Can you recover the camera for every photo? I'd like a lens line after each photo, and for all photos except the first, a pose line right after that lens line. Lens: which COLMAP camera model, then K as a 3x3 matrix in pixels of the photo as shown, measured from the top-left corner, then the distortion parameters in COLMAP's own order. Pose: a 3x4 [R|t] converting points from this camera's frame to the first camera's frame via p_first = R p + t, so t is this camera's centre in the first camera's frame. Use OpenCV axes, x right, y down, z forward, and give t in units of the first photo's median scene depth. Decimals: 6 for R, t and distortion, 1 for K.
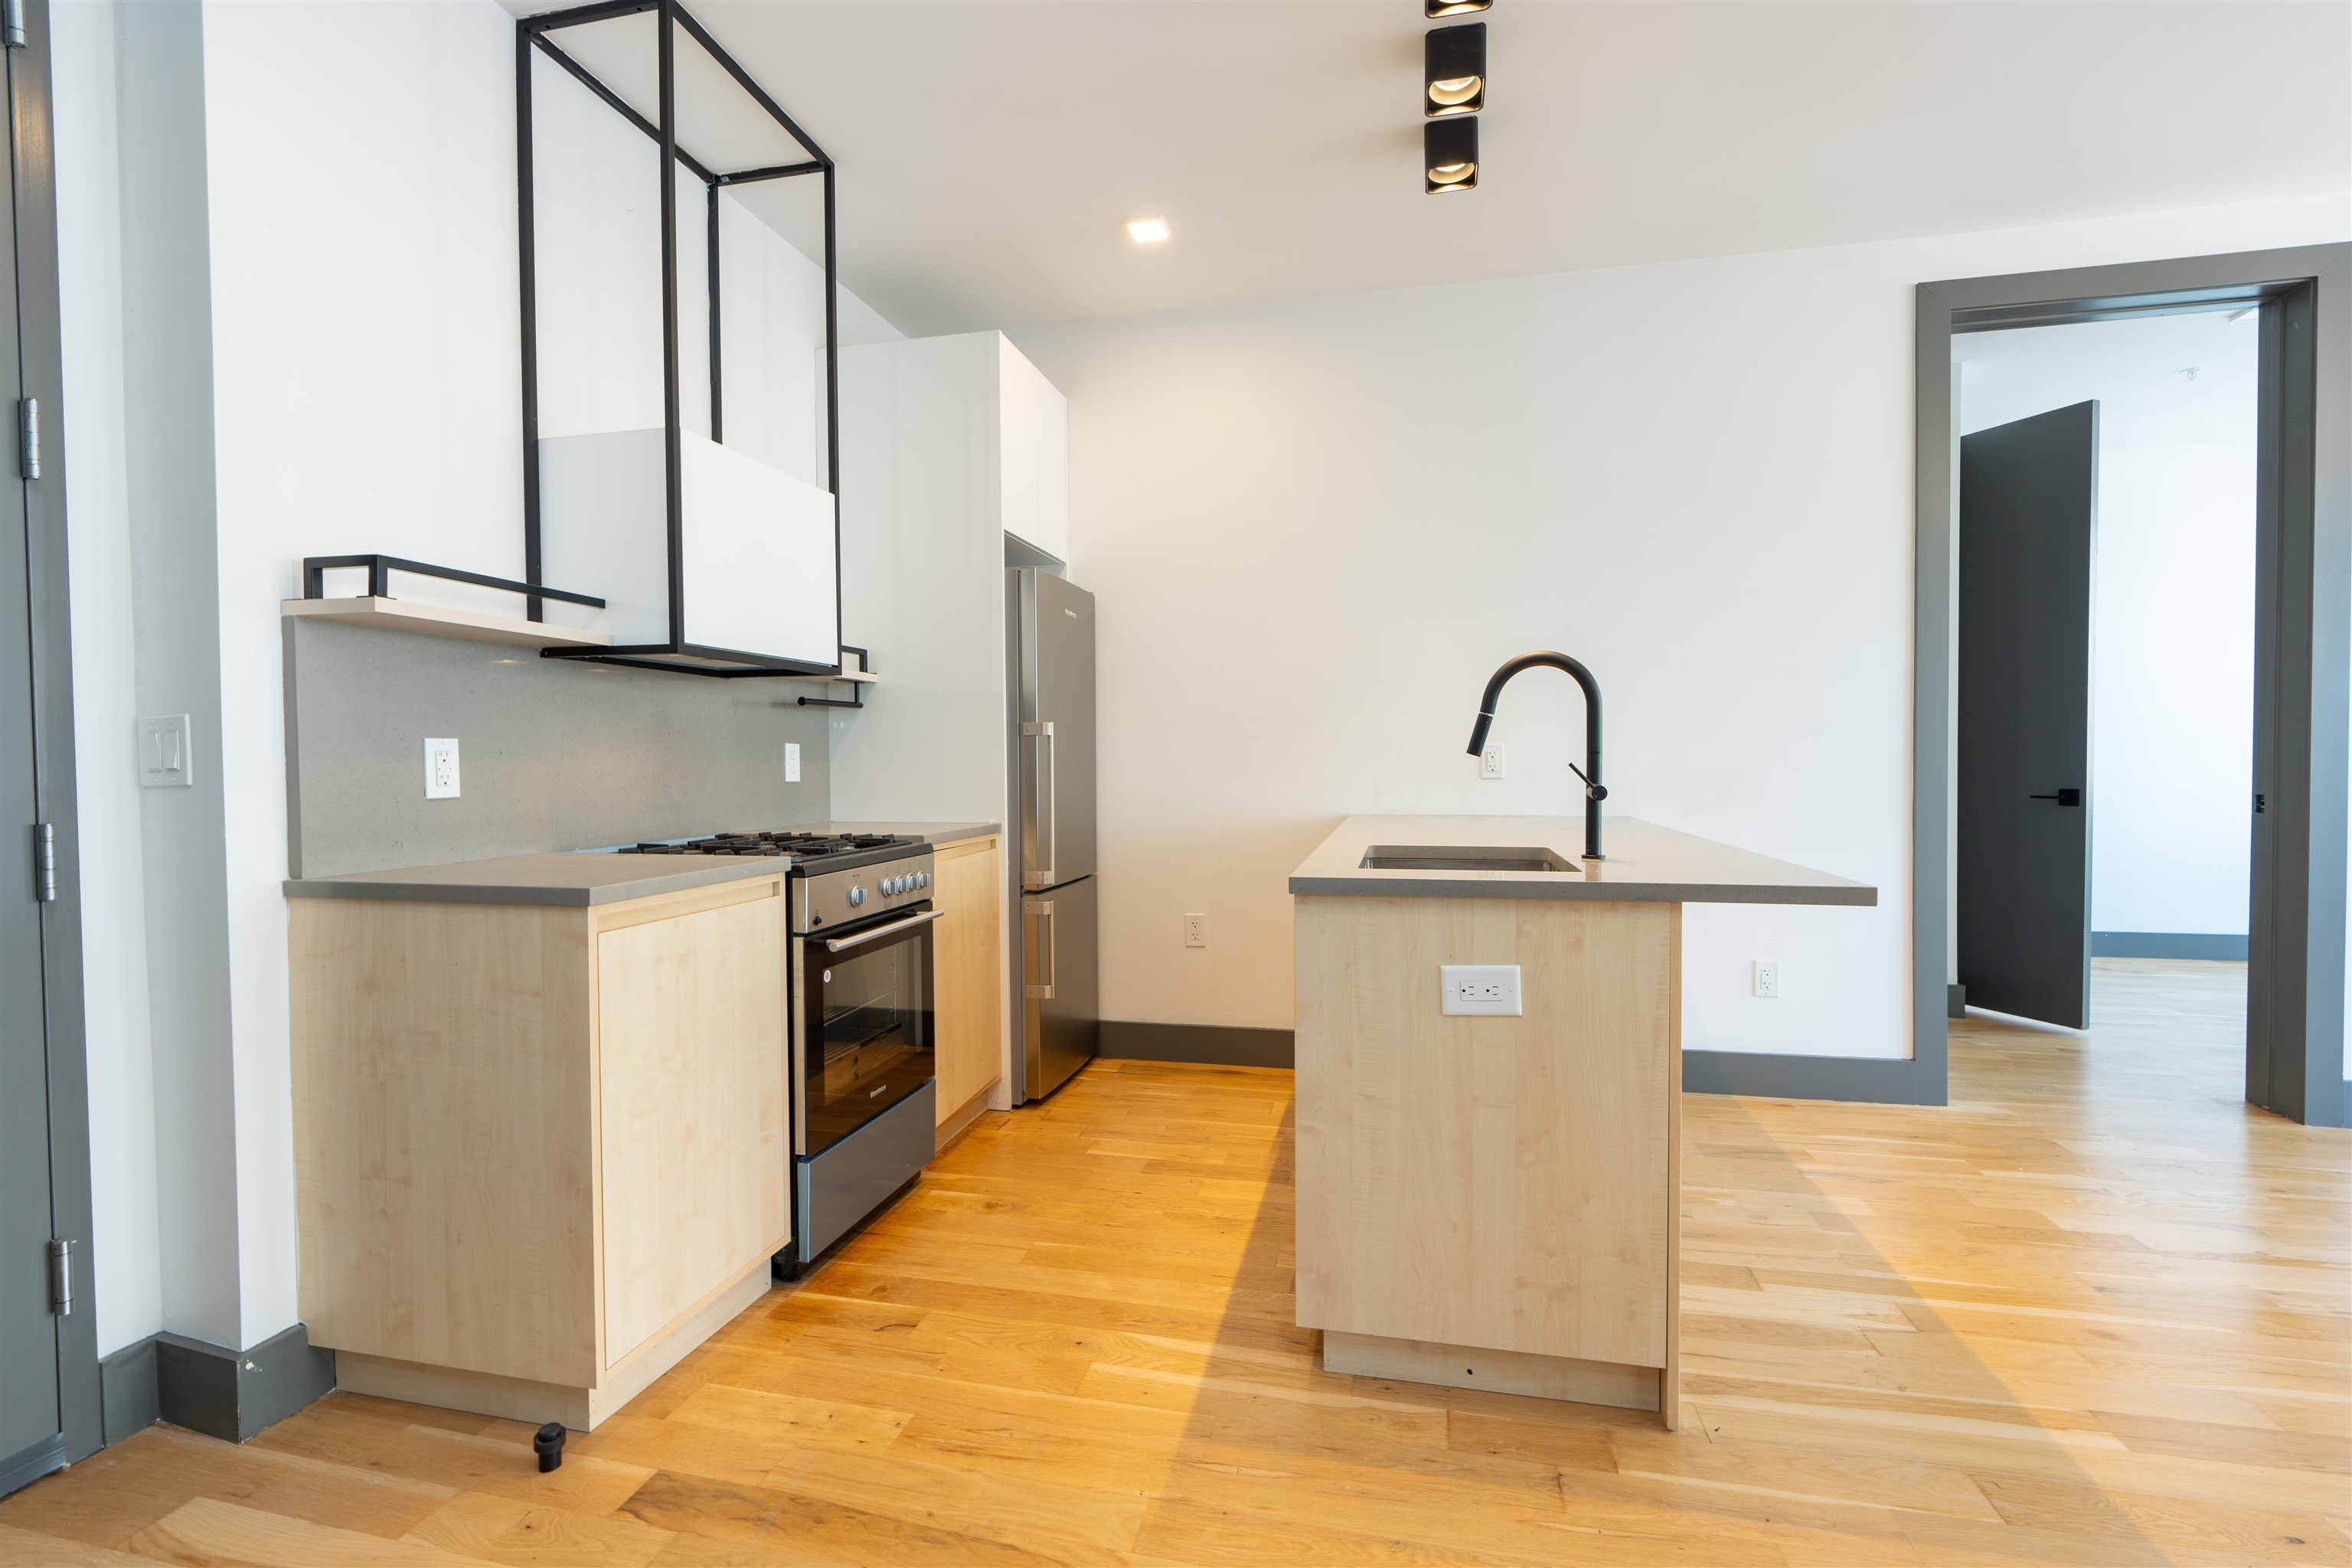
lens RADIAL K [[1052.6, 0, 1172.5], [0, 1052.6, 782.6], [0, 0, 1]] dist [-0.006703, 0.002633]
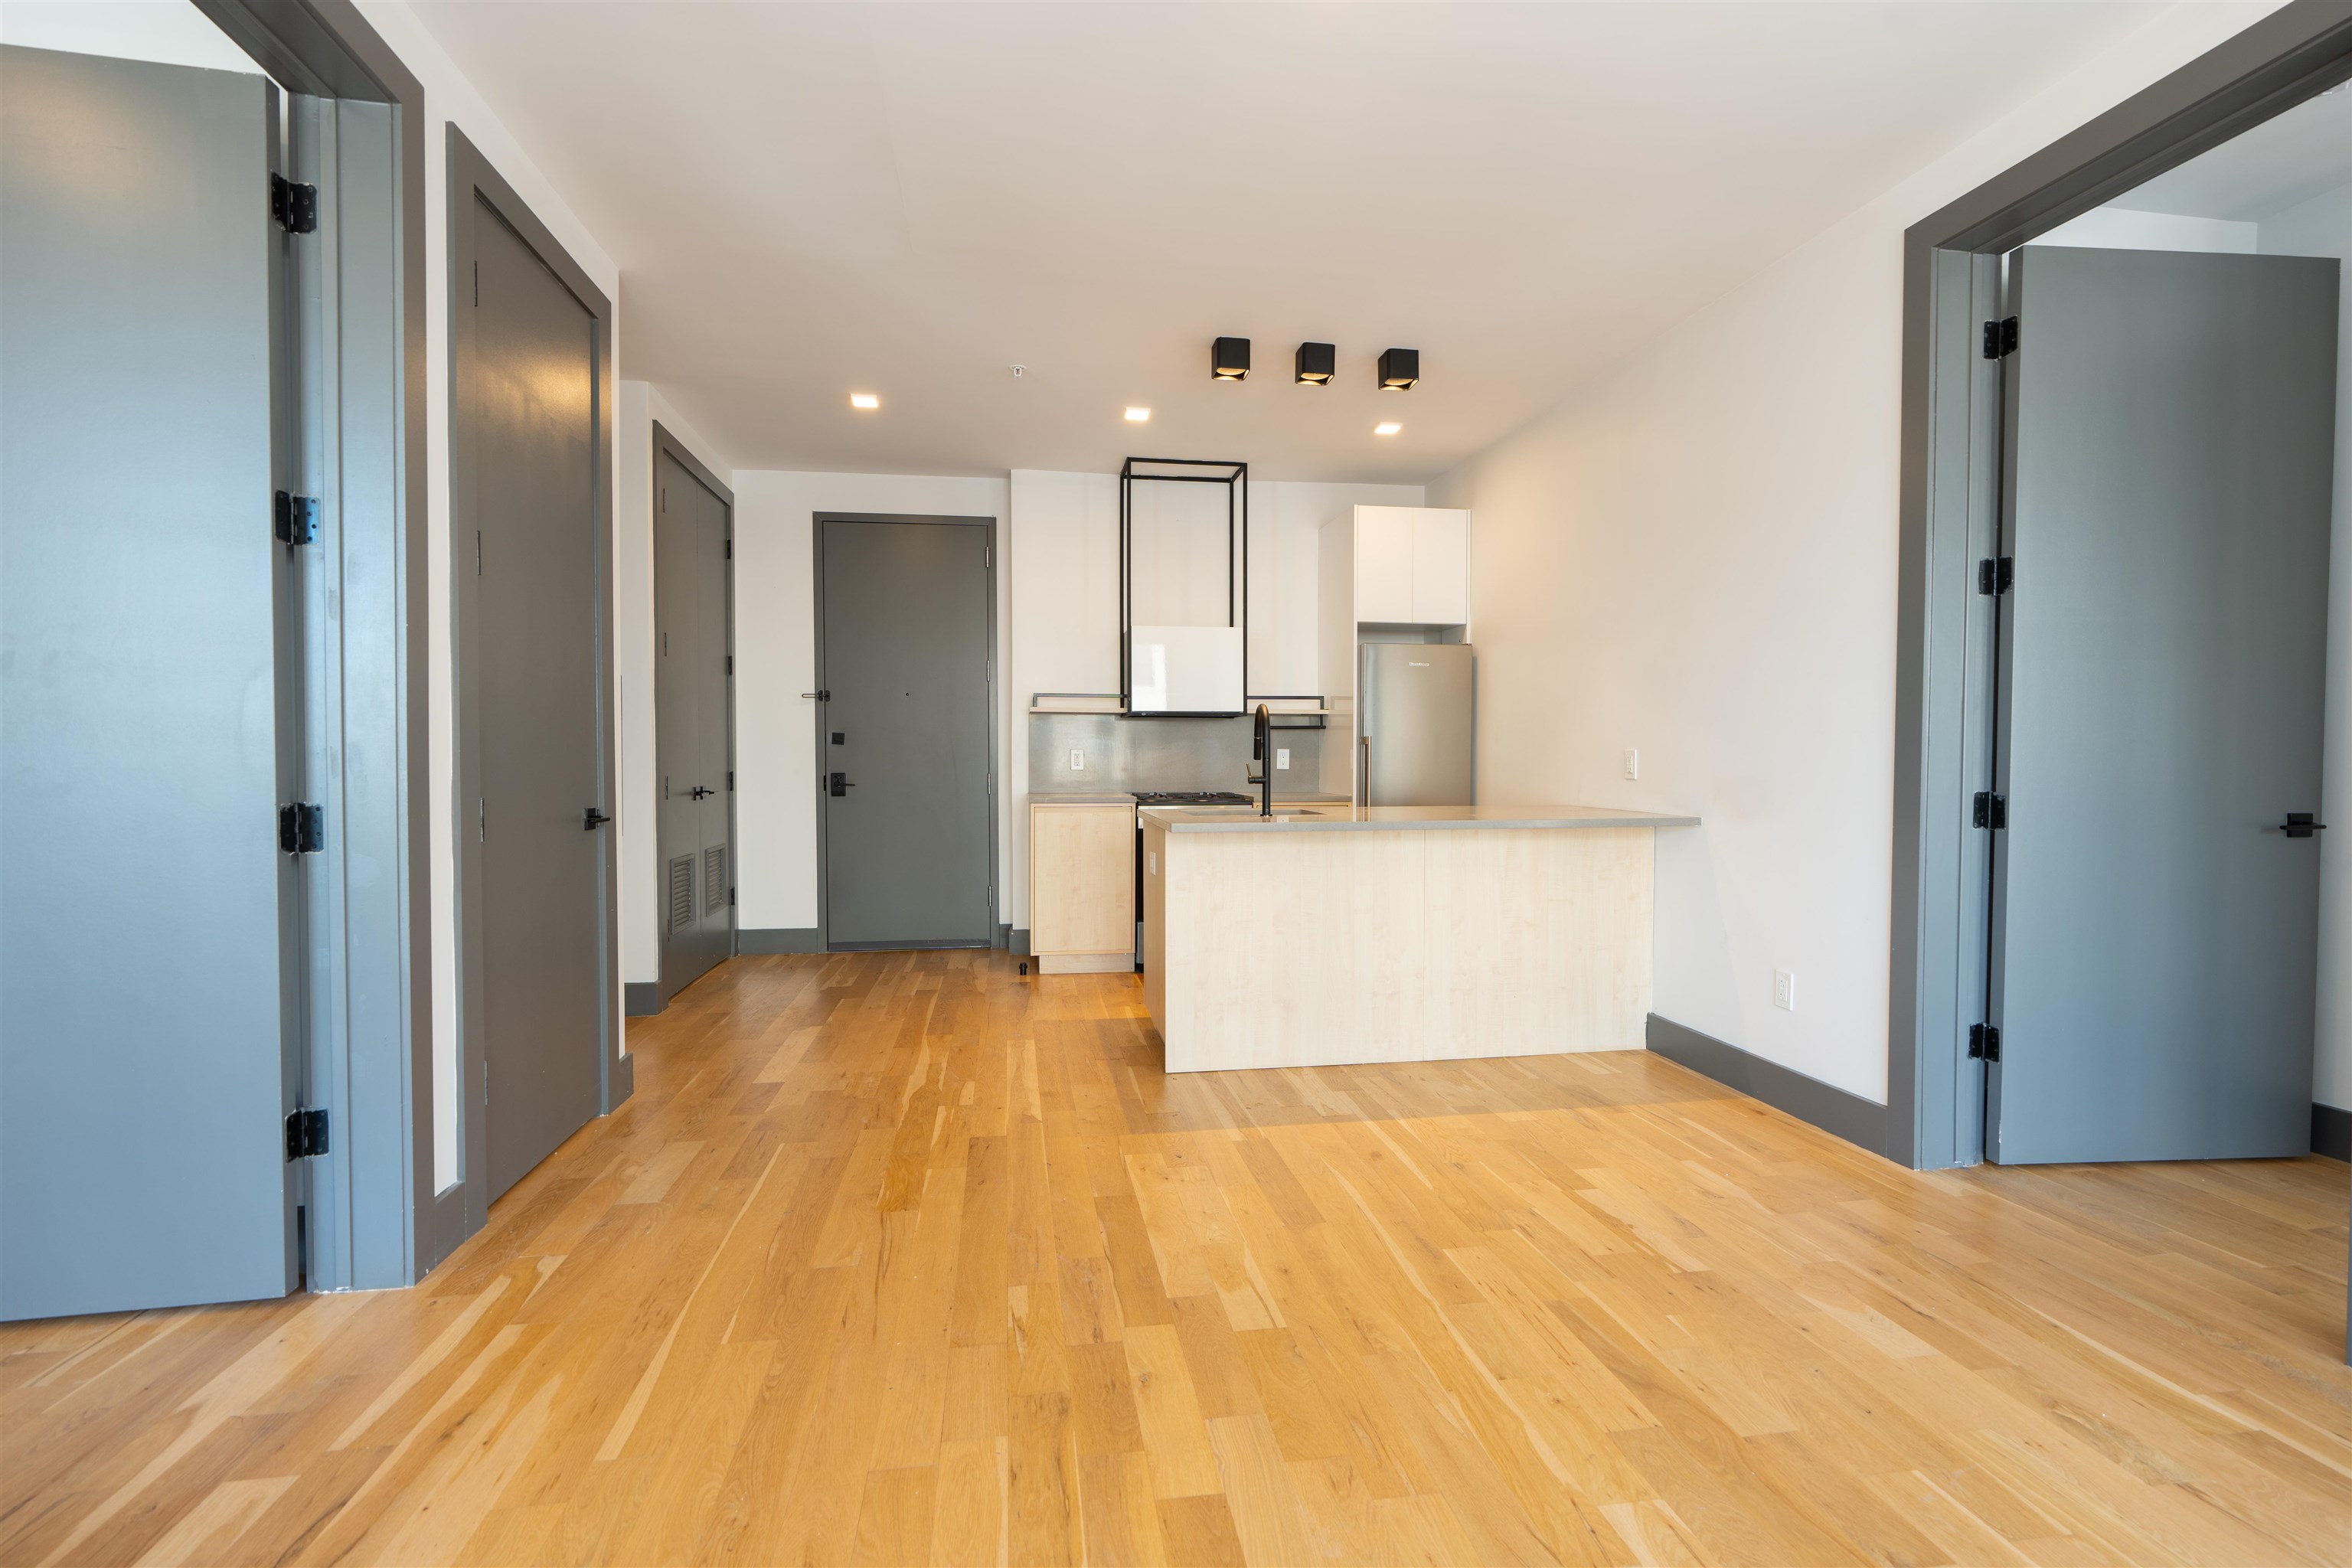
lens RADIAL K [[1057.2, 0, 1174.2], [0, 1057.2, 783.6], [0, 0, 1]] dist [-0.011603, 0.005037]
pose [[0.371010, 0.032392, -0.928064, 1.919181], [-0.025390, 0.999372, 0.024731, -0.024284], [0.928282, 0.014388, 0.371599, 0.153785]]
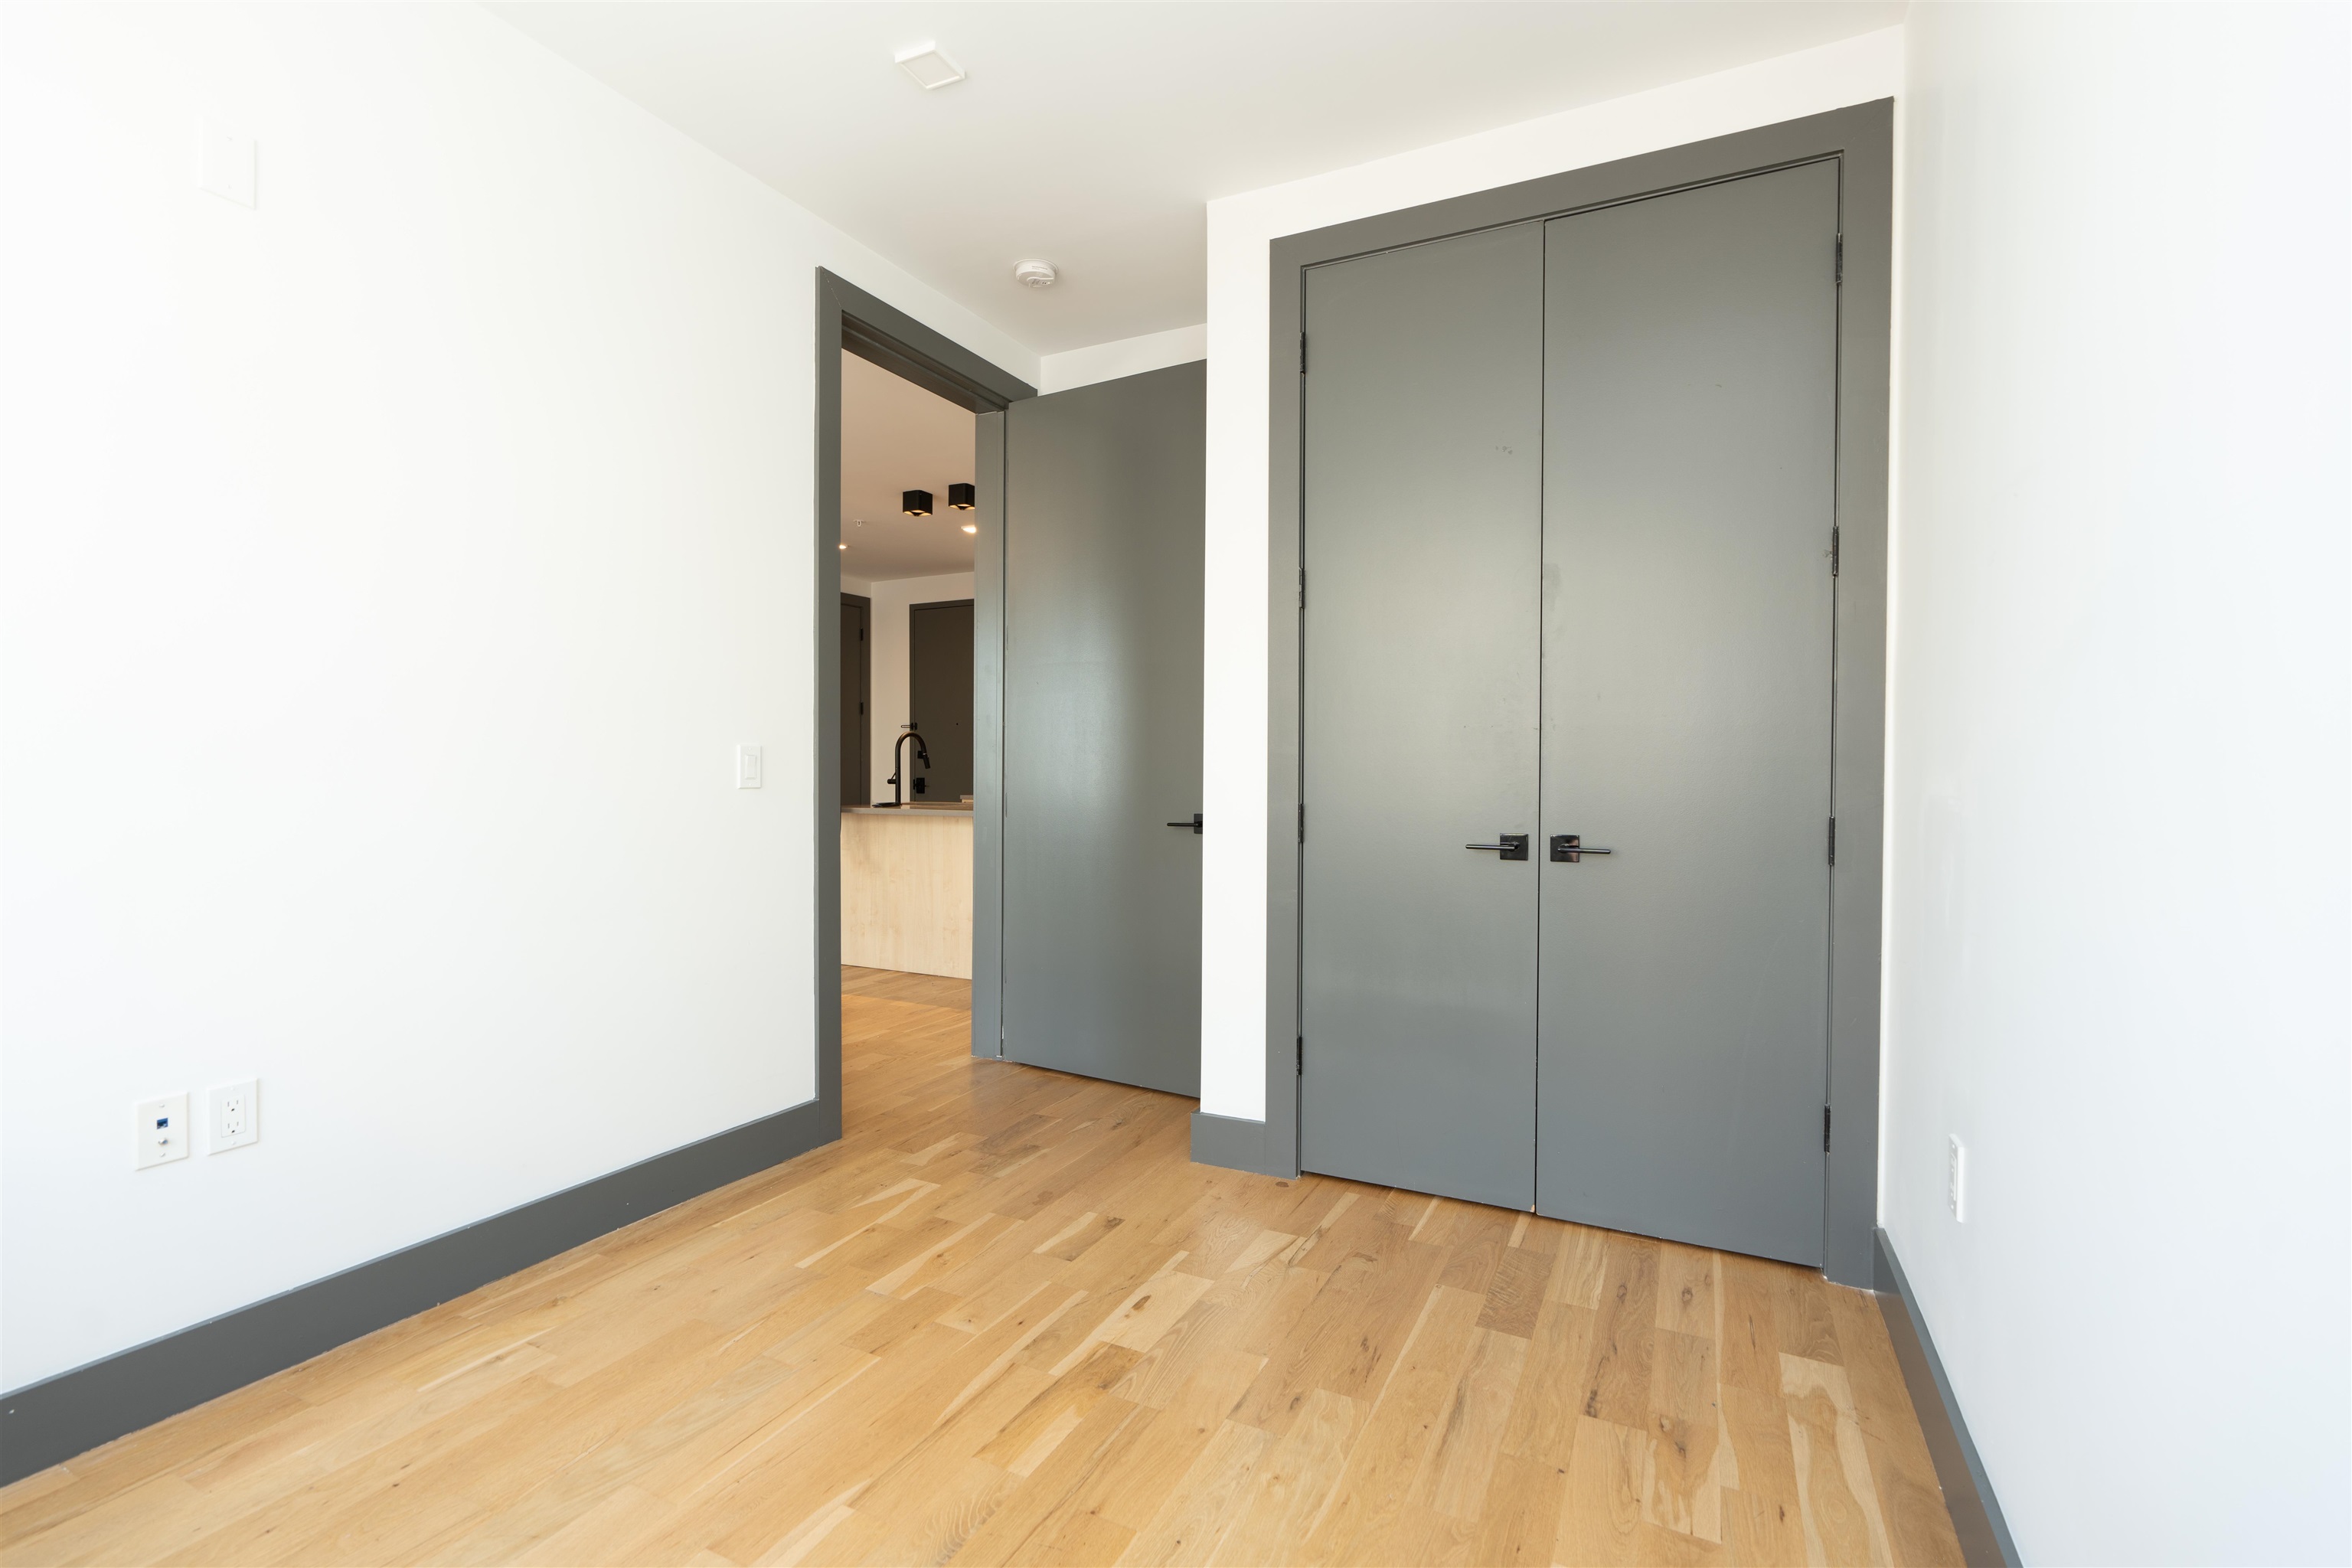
lens RADIAL K [[1052.6, 0, 1172.5], [0, 1052.6, 782.6], [0, 0, 1]] dist [-0.006703, 0.002633]
pose [[-0.235198, 0.020803, -0.971725, 2.766940], [-0.026477, 0.999263, 0.027801, -0.081644], [0.971587, 0.032267, -0.234474, 2.217639]]
